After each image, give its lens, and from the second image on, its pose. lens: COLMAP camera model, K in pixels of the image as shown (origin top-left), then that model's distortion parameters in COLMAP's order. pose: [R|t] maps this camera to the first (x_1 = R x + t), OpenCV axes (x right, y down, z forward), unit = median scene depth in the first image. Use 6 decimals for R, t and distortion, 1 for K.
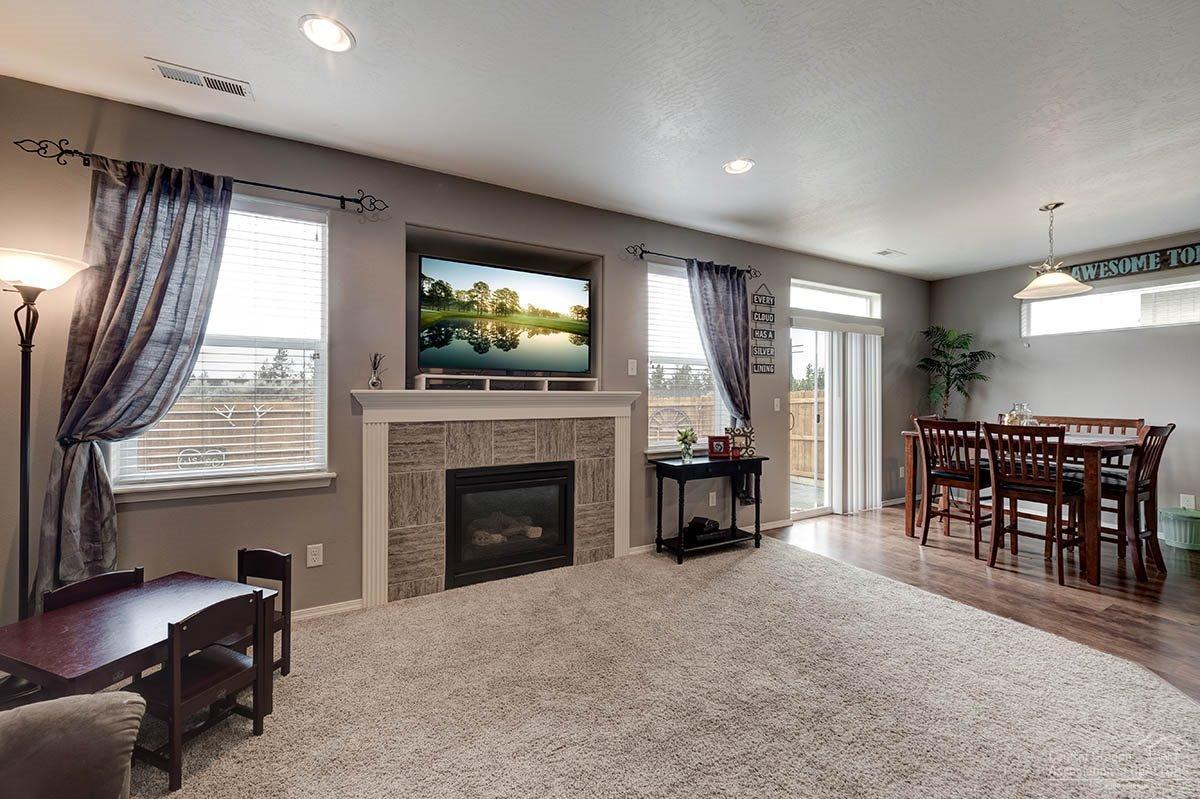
lens RADIAL K [[479.4, 0, 607.2], [0, 479.4, 391.5], [0, 0, 1]] dist [-0.000287, 0.000093]
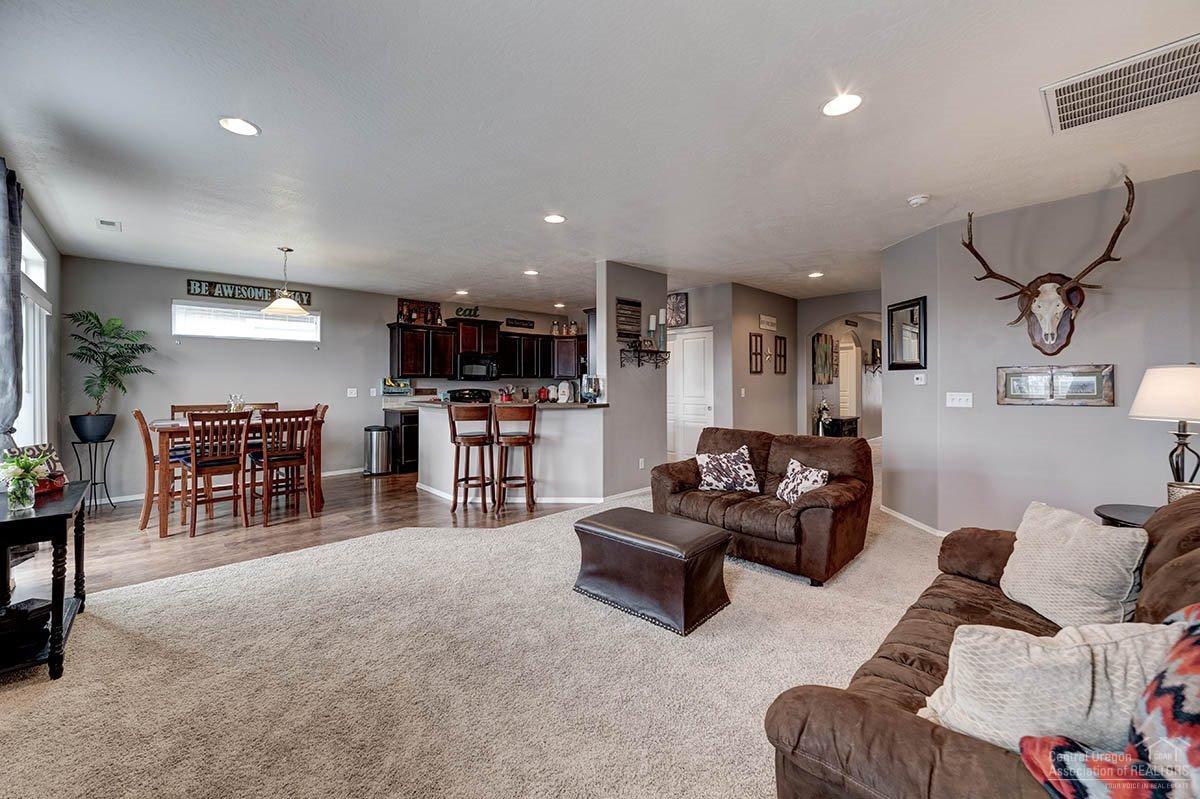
lens RADIAL K [[455.4, 0, 578.2], [0, 455.4, 381.5], [0, 0, 1]] dist [-0.000375, 0.000035]
pose [[-0.220492, -0.001535, 0.975388, -0.433913], [-0.000678, 0.999999, 0.001420, -0.009725], [-0.975389, -0.000348, -0.220493, 0.390526]]
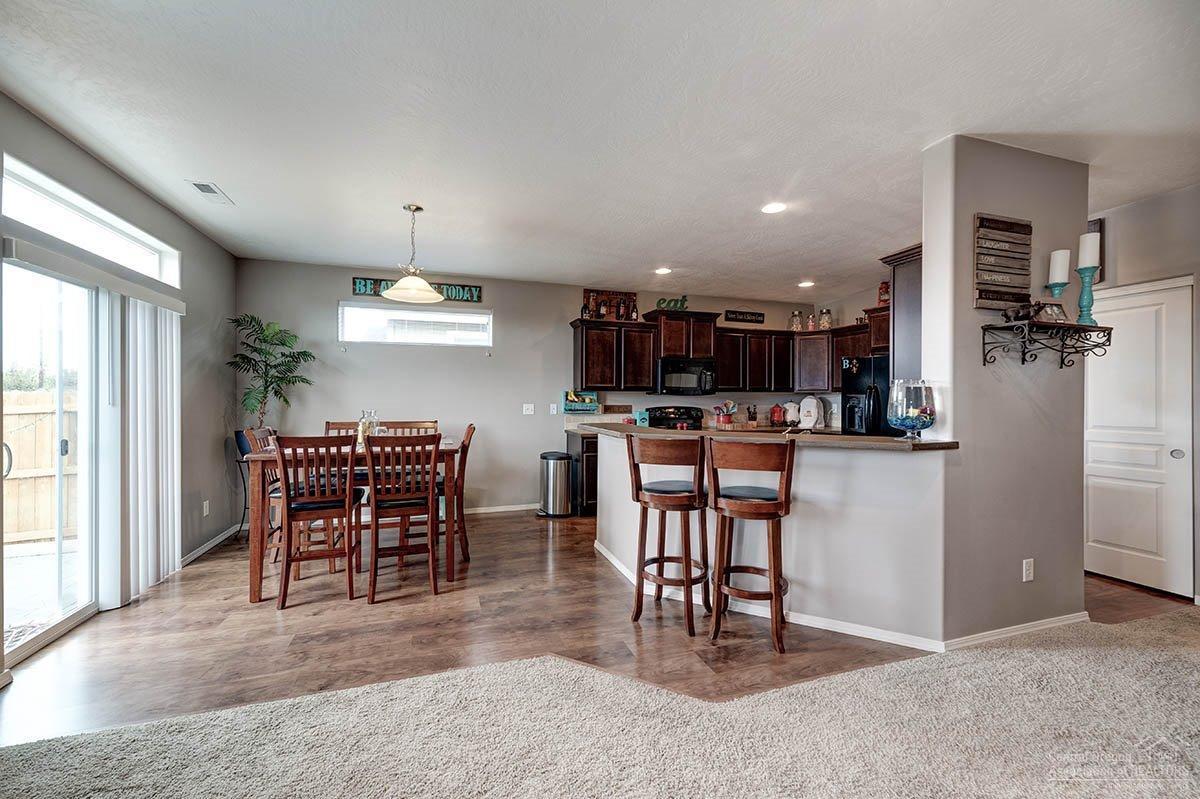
lens RADIAL K [[462.9, 0, 590.6], [0, 462.9, 399.9], [0, 0, 1]] dist [0.001026, 0.000222]
pose [[0.204859, -0.004317, 0.978782, 0.063243], [-0.004382, 0.999976, 0.005328, -0.001820], [-0.978782, -0.005380, 0.204836, 0.373816]]
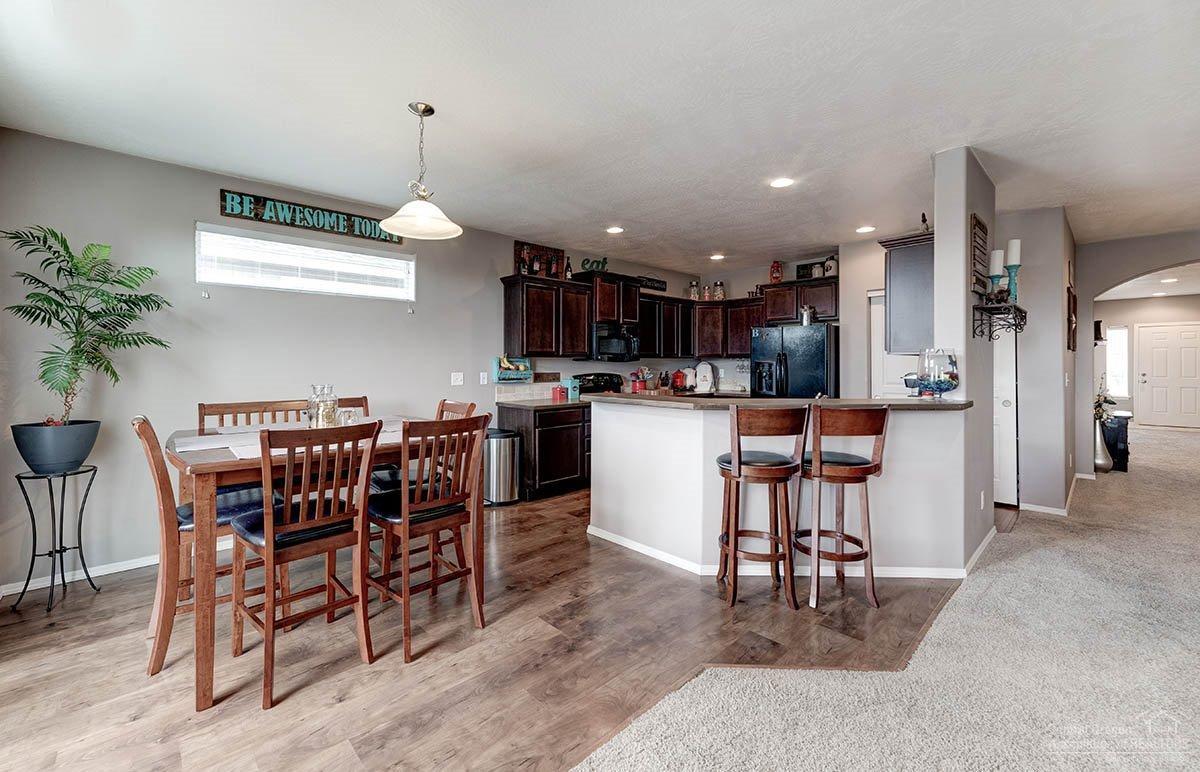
lens RADIAL K [[483.9, 0, 593.9], [0, 483.9, 364.0], [0, 0, 1]] dist [-0.000063, -0.000163]
pose [[-0.219179, -0.001284, 0.975684, 0.134797], [-0.000686, 0.999999, 0.001162, -0.004319], [-0.975684, -0.000414, -0.219180, 0.751030]]
